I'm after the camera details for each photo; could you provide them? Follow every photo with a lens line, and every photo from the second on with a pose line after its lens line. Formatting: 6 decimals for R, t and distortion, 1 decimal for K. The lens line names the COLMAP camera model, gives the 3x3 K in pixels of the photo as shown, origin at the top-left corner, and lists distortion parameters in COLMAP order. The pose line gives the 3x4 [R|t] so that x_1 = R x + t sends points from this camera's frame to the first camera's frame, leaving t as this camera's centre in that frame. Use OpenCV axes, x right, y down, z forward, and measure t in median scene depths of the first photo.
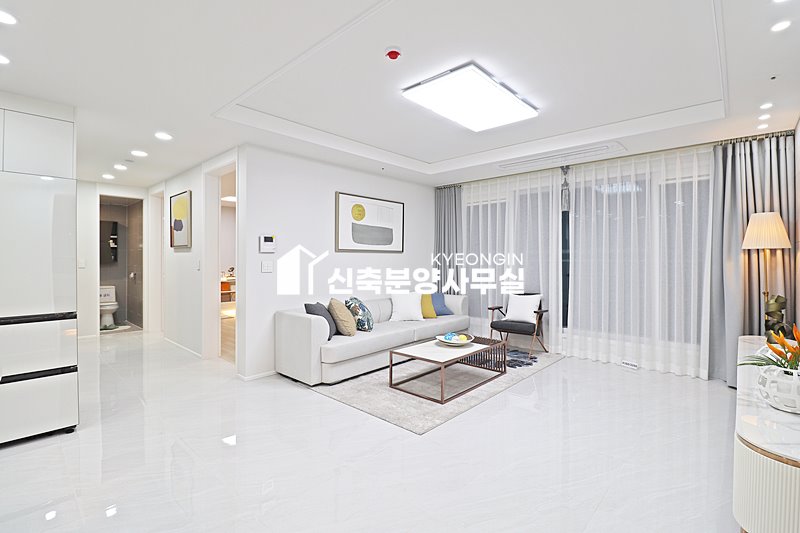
lens RADIAL K [[368.0, 0, 398.8], [0, 368.0, 256.2], [0, 0, 1]] dist [-0.007332, -0.008311]
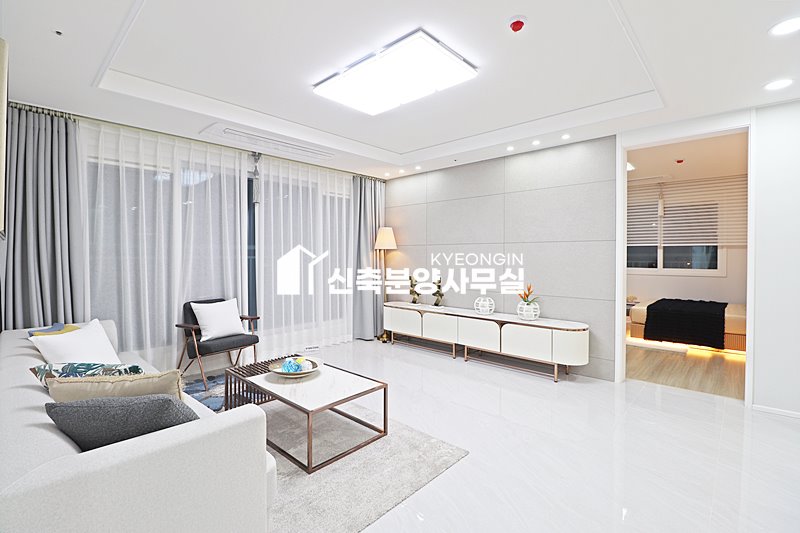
lens RADIAL K [[368.0, 0, 400.1], [0, 368.0, 264.1], [0, 0, 1]] dist [-0.007332, -0.008311]
pose [[-0.000867, -0.025399, 0.999677, -0.514632], [-0.006559, 0.999656, 0.025392, 0.003097], [-0.999978, -0.006535, -0.001033, 0.730814]]
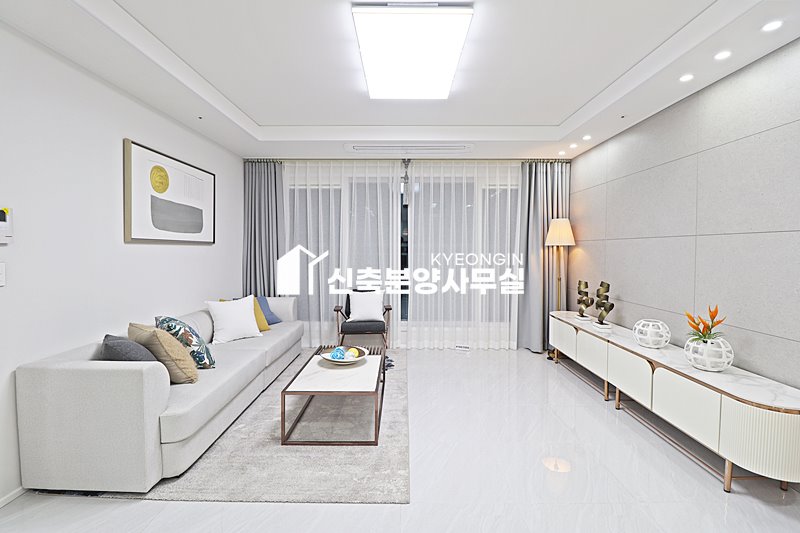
lens RADIAL K [[368.0, 0, 397.1], [0, 368.0, 259.0], [0, 0, 1]] dist [-0.007332, -0.008311]
pose [[0.739238, -0.016342, 0.673246, -0.269958], [-0.006062, 0.999504, 0.030918, -0.007153], [-0.673417, -0.026936, 0.738772, 0.312273]]
